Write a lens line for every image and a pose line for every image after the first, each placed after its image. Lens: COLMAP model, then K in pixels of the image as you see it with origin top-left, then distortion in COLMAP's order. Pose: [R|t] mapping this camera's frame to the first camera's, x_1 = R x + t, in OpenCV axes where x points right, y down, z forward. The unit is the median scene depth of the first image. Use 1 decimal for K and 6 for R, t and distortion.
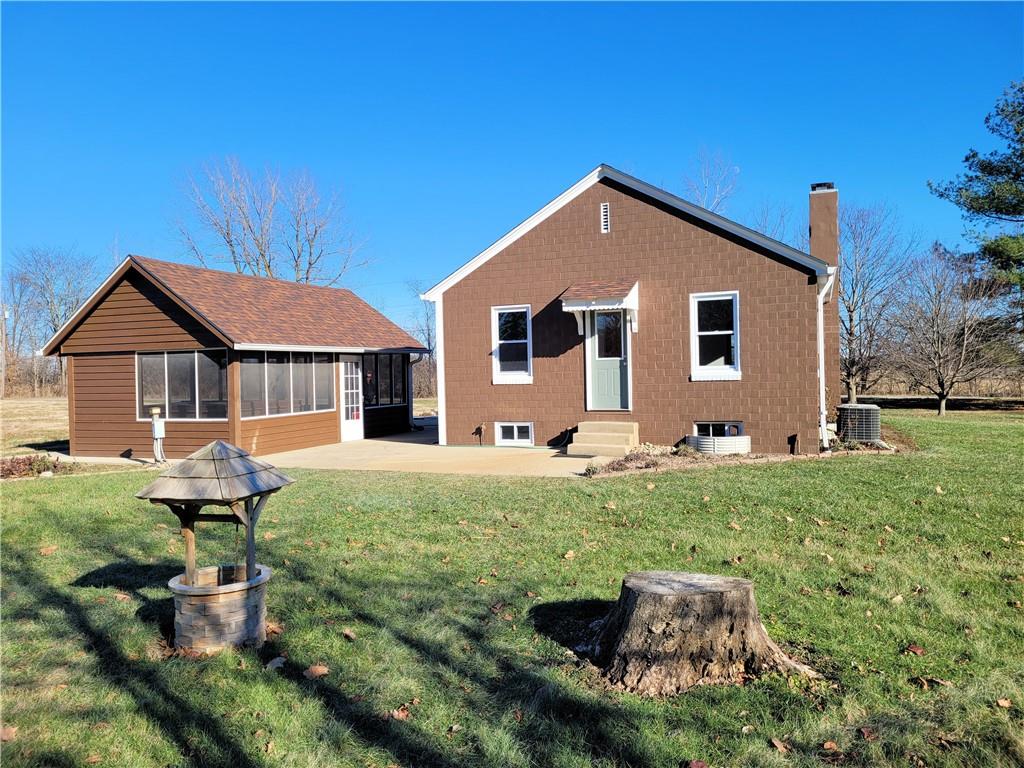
lens RADIAL K [[773.9, 0, 504.2], [0, 773.9, 383.5], [0, 0, 1]] dist [0.053289, -0.007153]
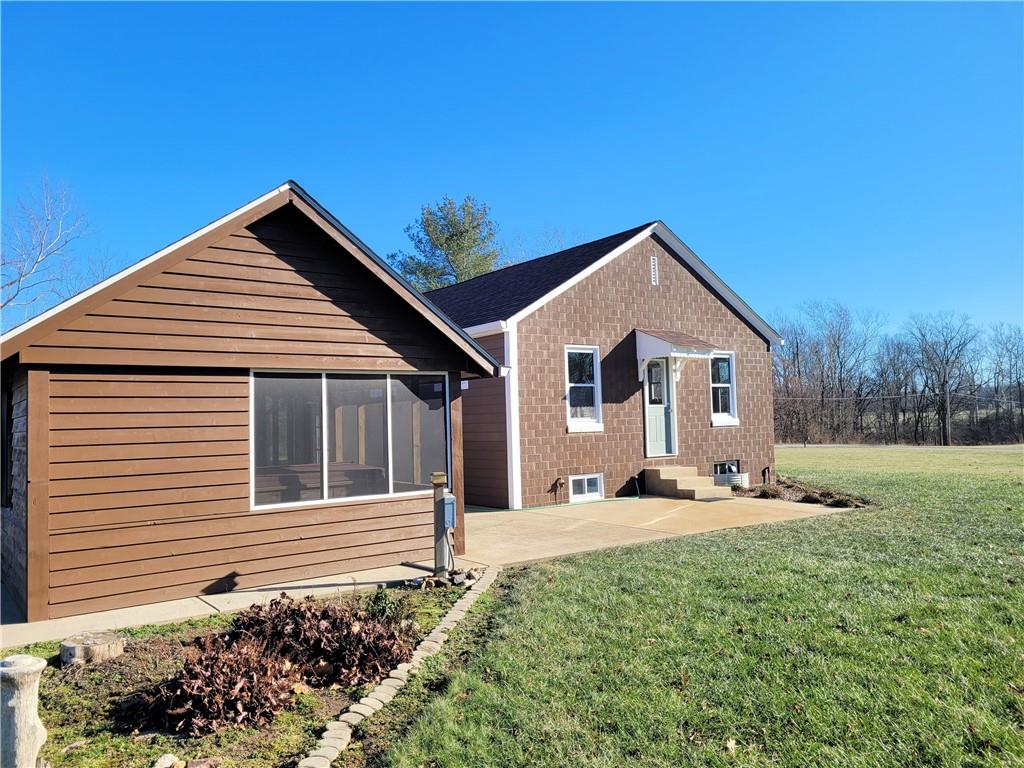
lens RADIAL K [[773.9, 0, 510.0], [0, 773.9, 383.3], [0, 0, 1]] dist [0.053289, -0.007153]
pose [[0.516426, 0.048825, 0.854939, -0.823301], [0.029336, 0.996778, -0.074647, 0.009311], [-0.855829, 0.063630, 0.513330, 0.617675]]
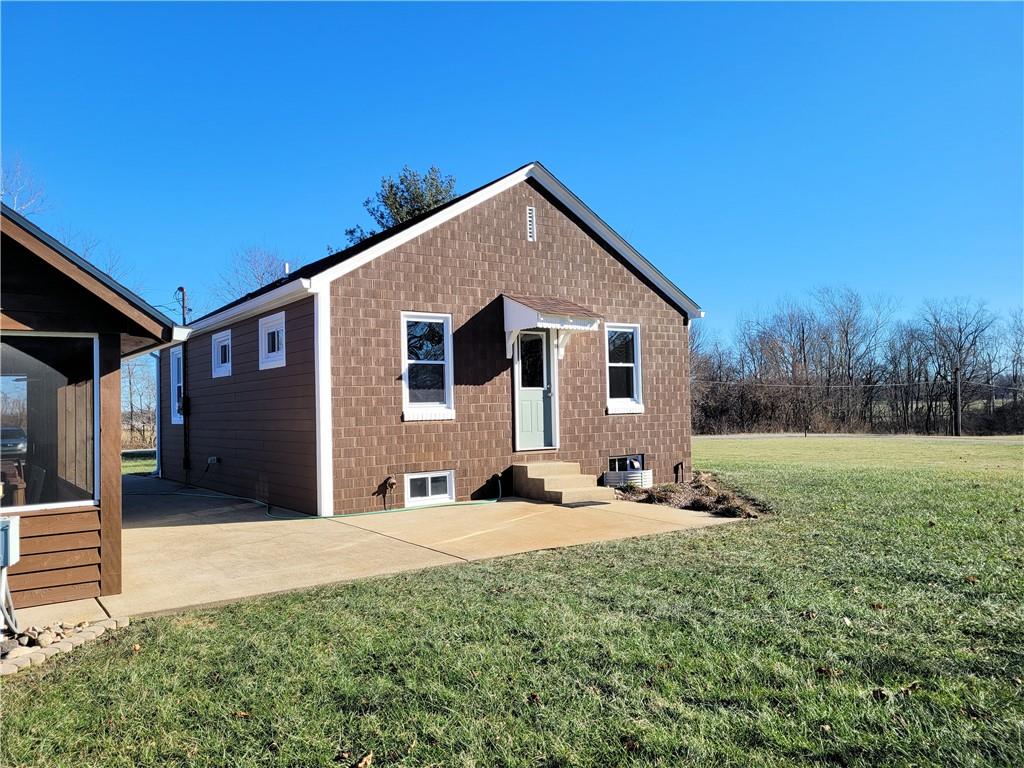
lens RADIAL K [[773.9, 0, 506.3], [0, 773.9, 386.3], [0, 0, 1]] dist [0.053289, -0.007153]
pose [[0.536590, 0.033868, 0.843163, -0.577479], [0.023152, 0.998227, -0.054831, 0.011079], [-0.843525, 0.048943, 0.534855, 0.554526]]
